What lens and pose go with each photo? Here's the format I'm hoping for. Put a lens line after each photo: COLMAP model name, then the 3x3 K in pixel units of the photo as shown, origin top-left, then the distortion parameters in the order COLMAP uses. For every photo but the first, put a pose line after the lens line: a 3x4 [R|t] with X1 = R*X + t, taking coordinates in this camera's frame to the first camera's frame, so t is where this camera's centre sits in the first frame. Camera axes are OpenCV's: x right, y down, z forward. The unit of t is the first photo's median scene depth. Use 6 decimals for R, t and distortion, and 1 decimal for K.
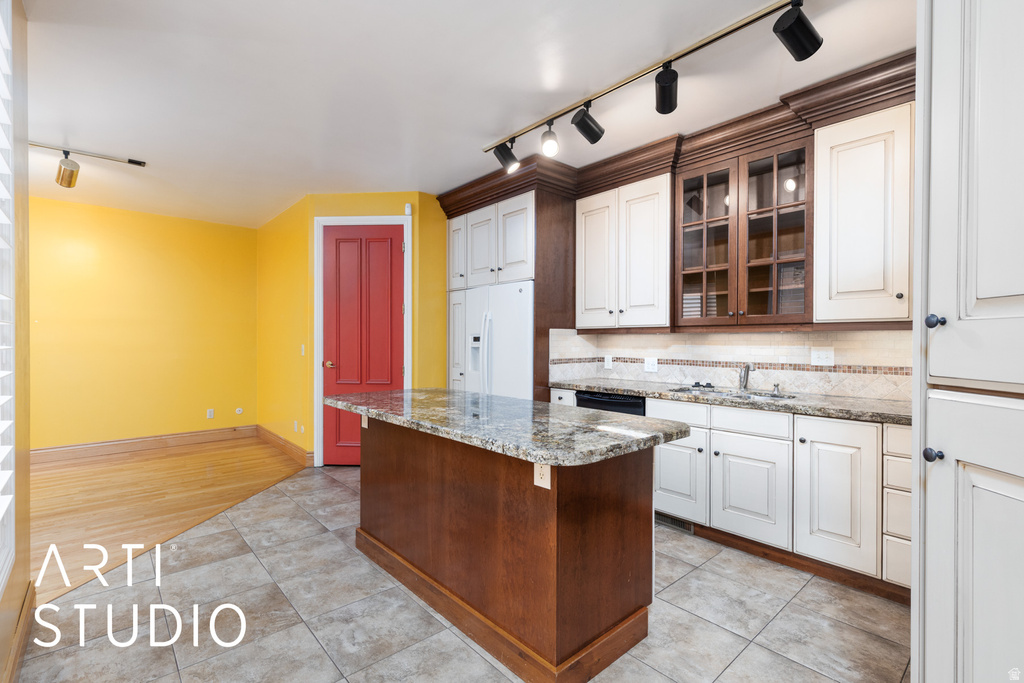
lens RADIAL K [[465.1, 0, 502.2], [0, 465.1, 341.1], [0, 0, 1]] dist [0.007364, 0.000163]
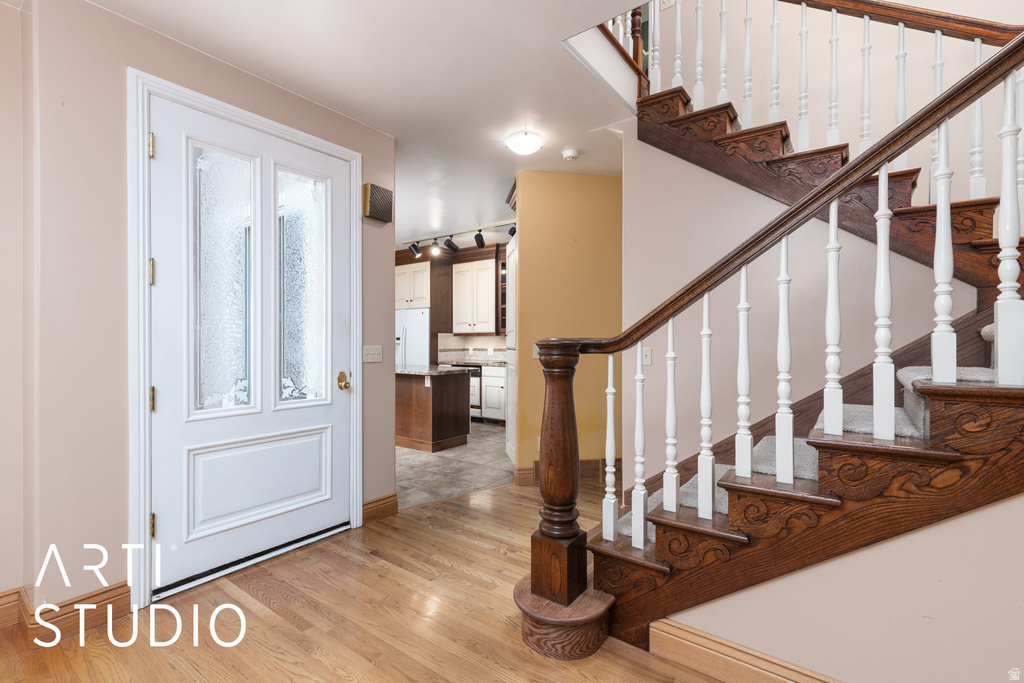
lens RADIAL K [[465.1, 0, 502.2], [0, 465.1, 341.1], [0, 0, 1]] dist [0.007364, 0.000163]
pose [[0.980515, -0.002505, 0.196430, -0.017097], [0.002598, 0.999997, -0.000214, 0.007129], [-0.196429, 0.000720, 0.980518, -1.032246]]
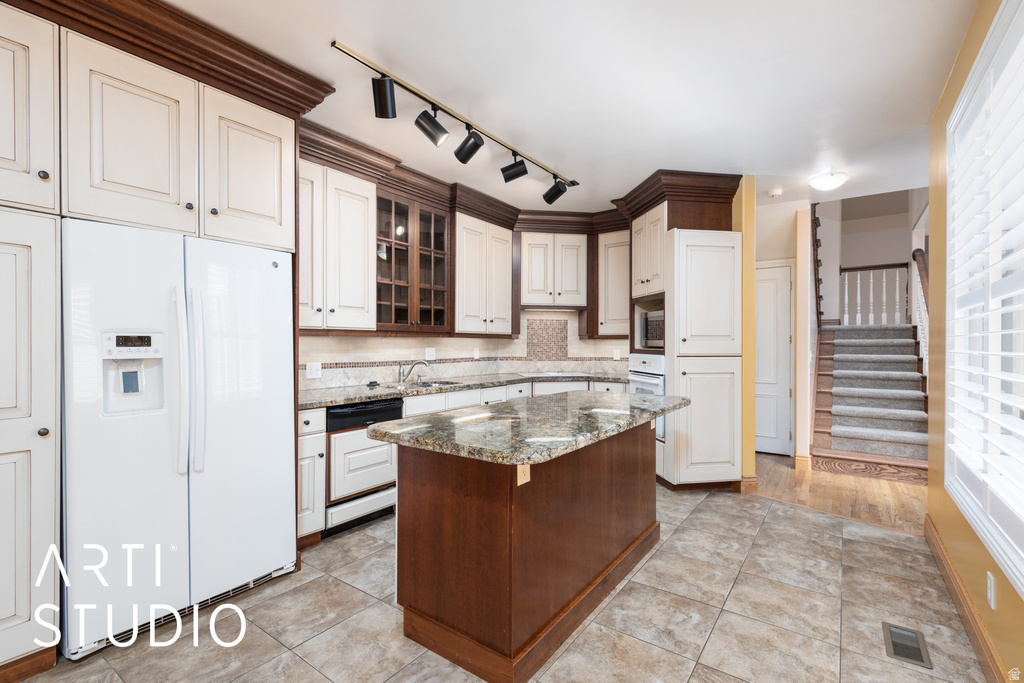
lens RADIAL K [[460.9, 0, 512.6], [0, 460.9, 345.8], [0, 0, 1]] dist [0.002688, -0.000048]
pose [[-0.228340, -0.008160, 0.973547, -0.717052], [-0.002202, 0.999967, 0.007865, -0.005241], [-0.973579, -0.000348, -0.228350, 0.924979]]
